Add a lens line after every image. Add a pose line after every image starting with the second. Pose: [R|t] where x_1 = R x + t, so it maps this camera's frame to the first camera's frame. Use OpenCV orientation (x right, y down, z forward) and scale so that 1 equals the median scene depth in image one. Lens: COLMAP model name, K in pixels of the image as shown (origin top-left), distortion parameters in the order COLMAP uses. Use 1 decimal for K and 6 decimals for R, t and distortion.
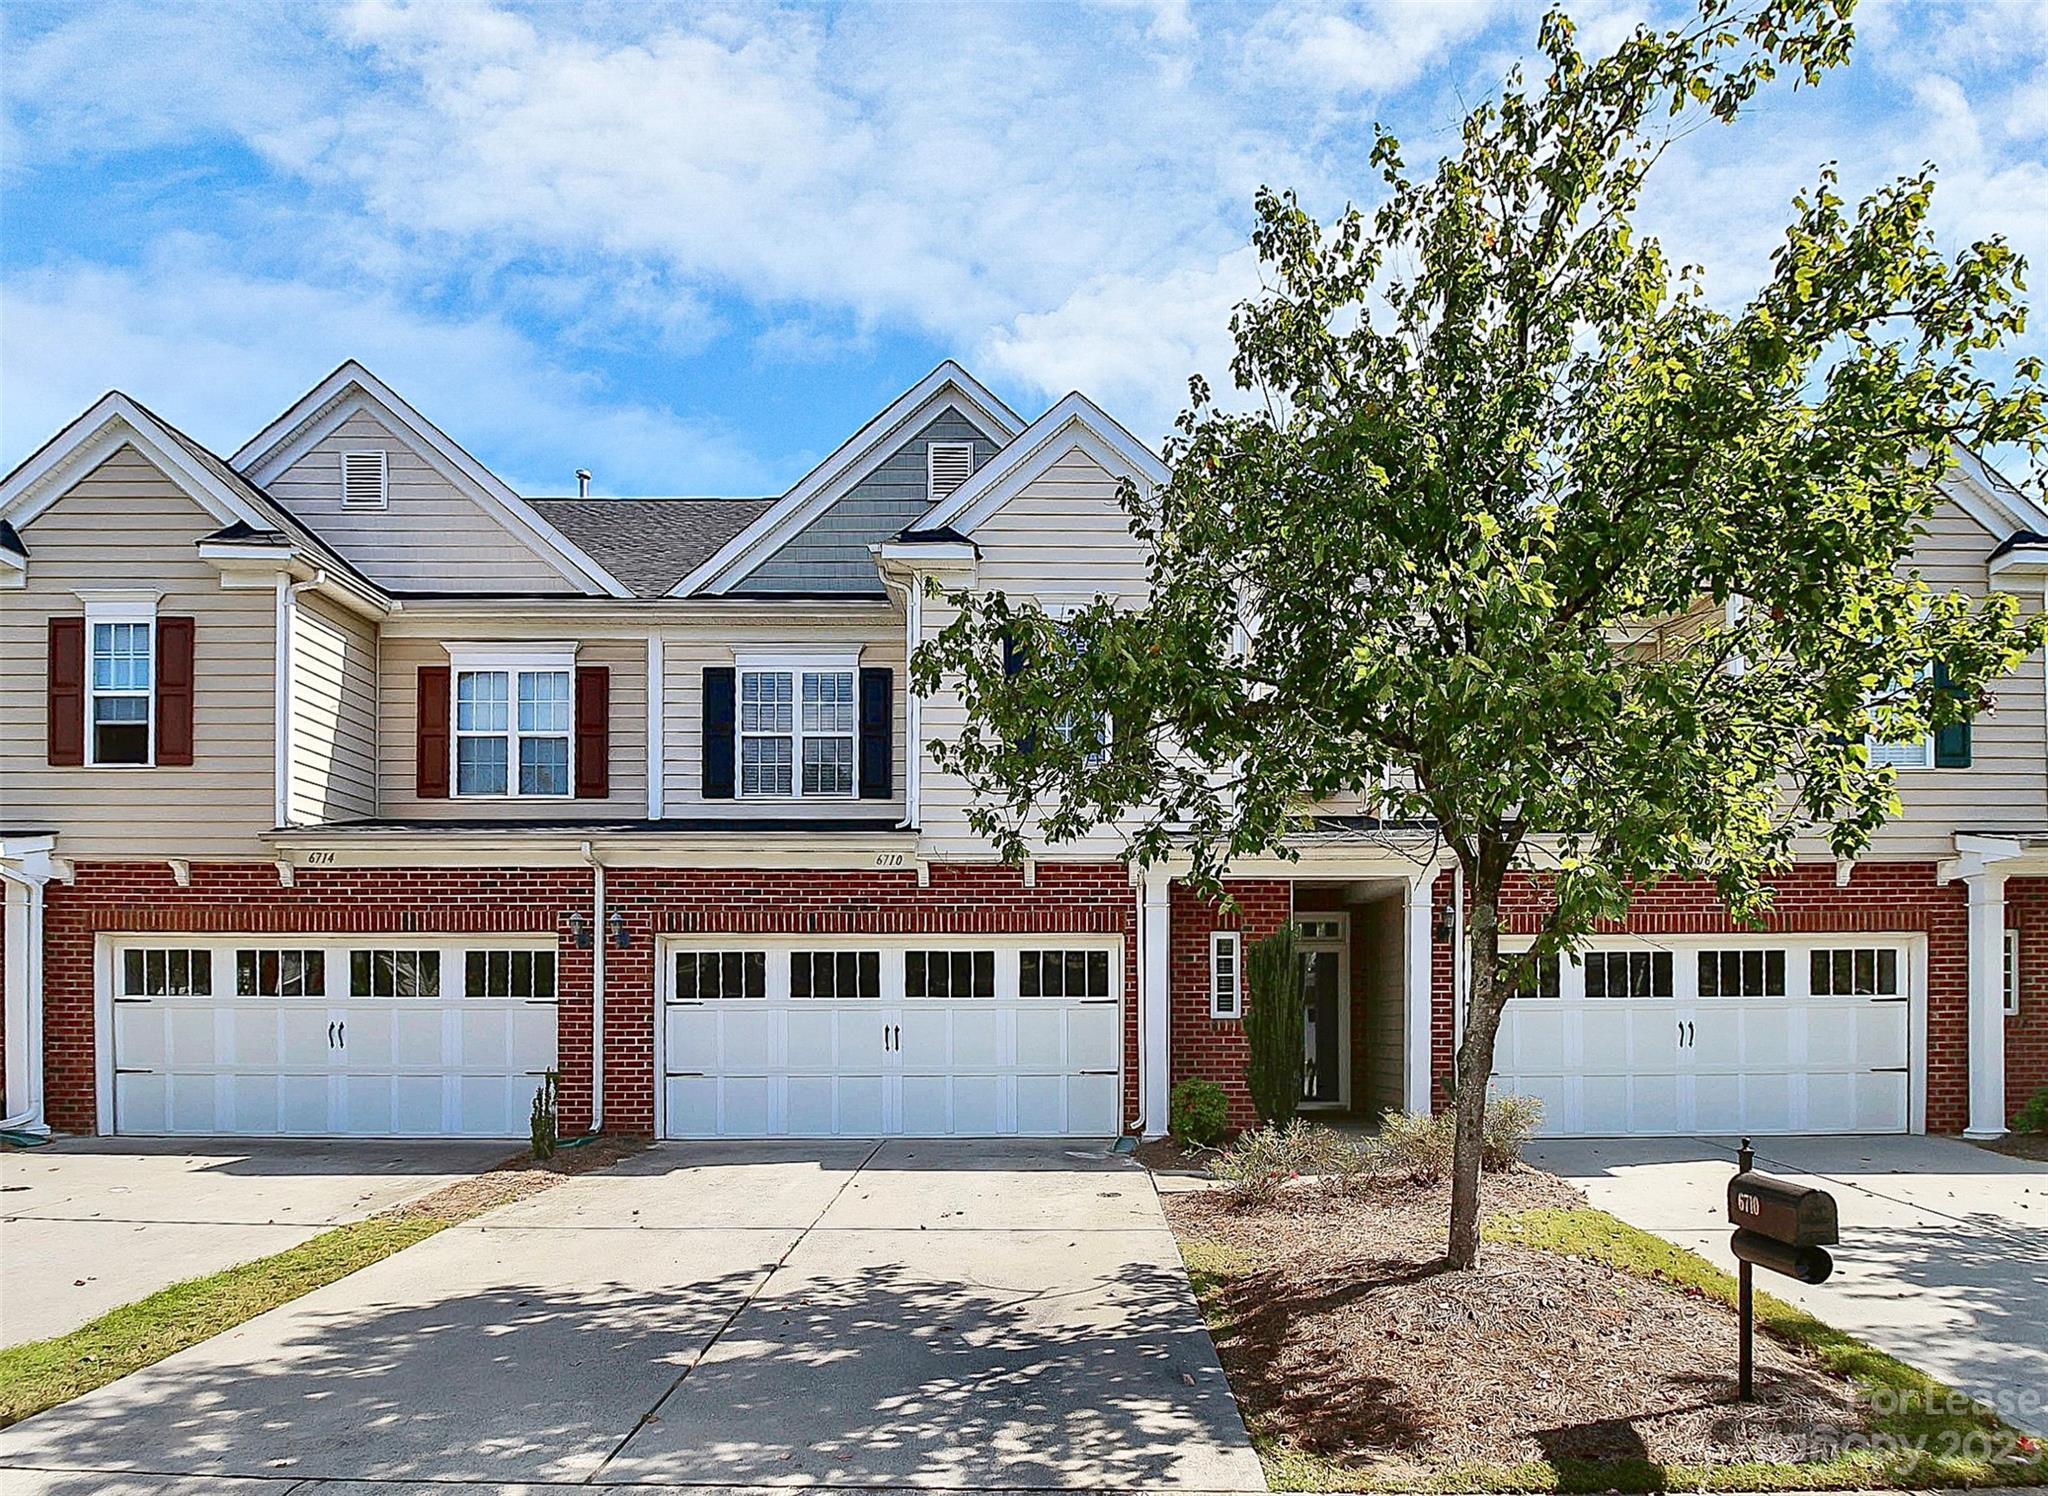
lens RADIAL K [[953.1, 0, 1062.6], [0, 953.1, 827.4], [0, 0, 1]] dist [-0.025351, -0.000112]
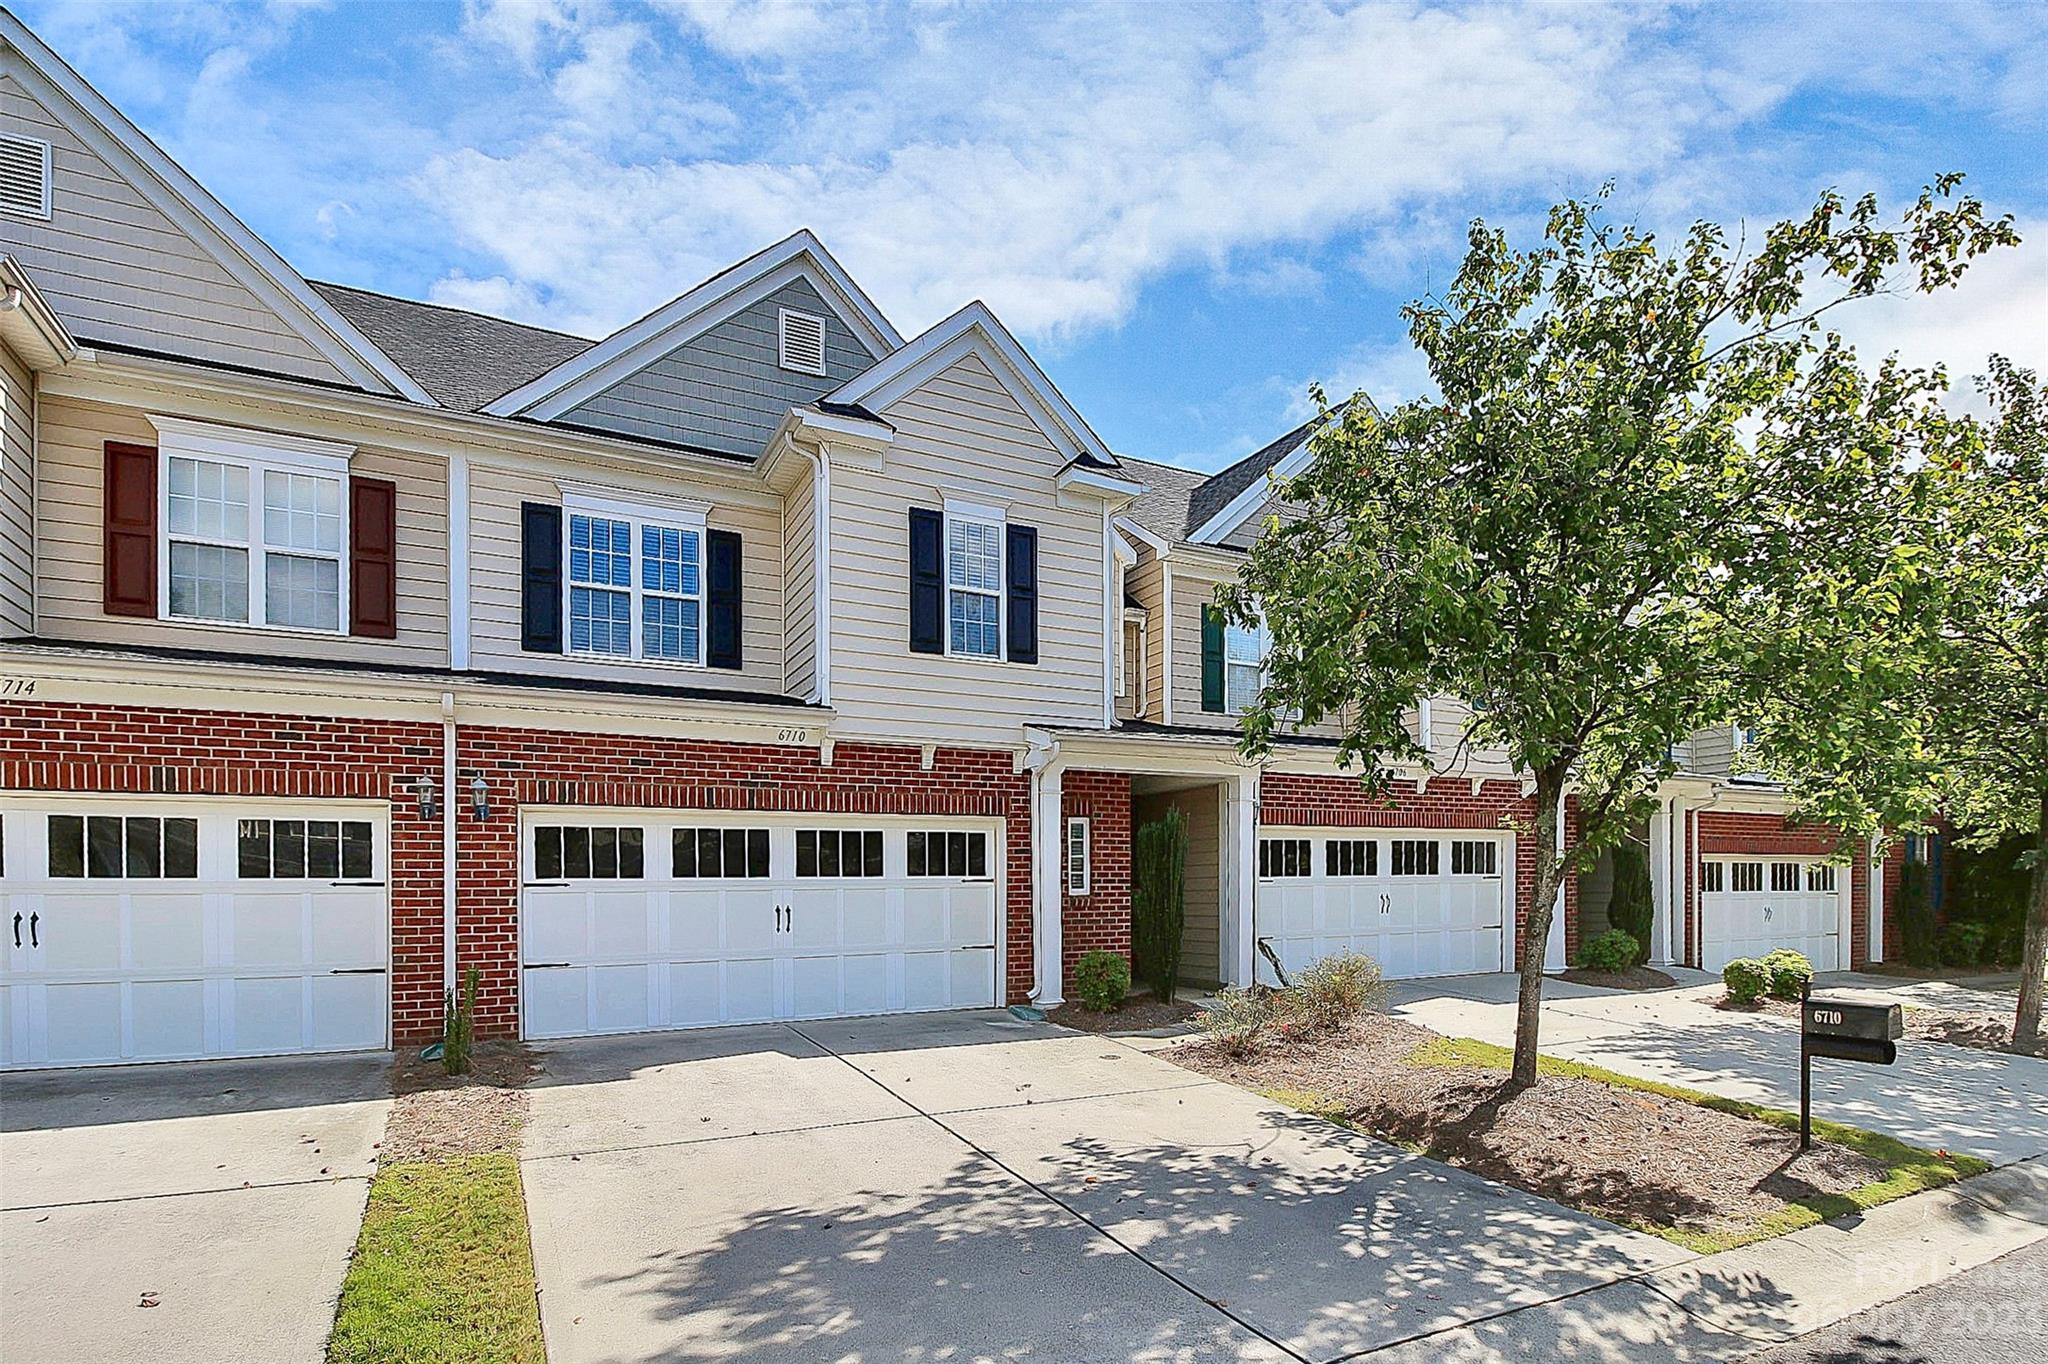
lens RADIAL K [[970.1, 0, 1023.3], [0, 970.1, 673.9], [0, 0, 1]] dist [-0.015072, -0.001267]
pose [[0.905002, 0.084427, 0.416946, -0.386357], [-0.071404, 0.996351, -0.046764, 0.000047], [-0.419373, 0.012549, 0.907727, -0.007494]]
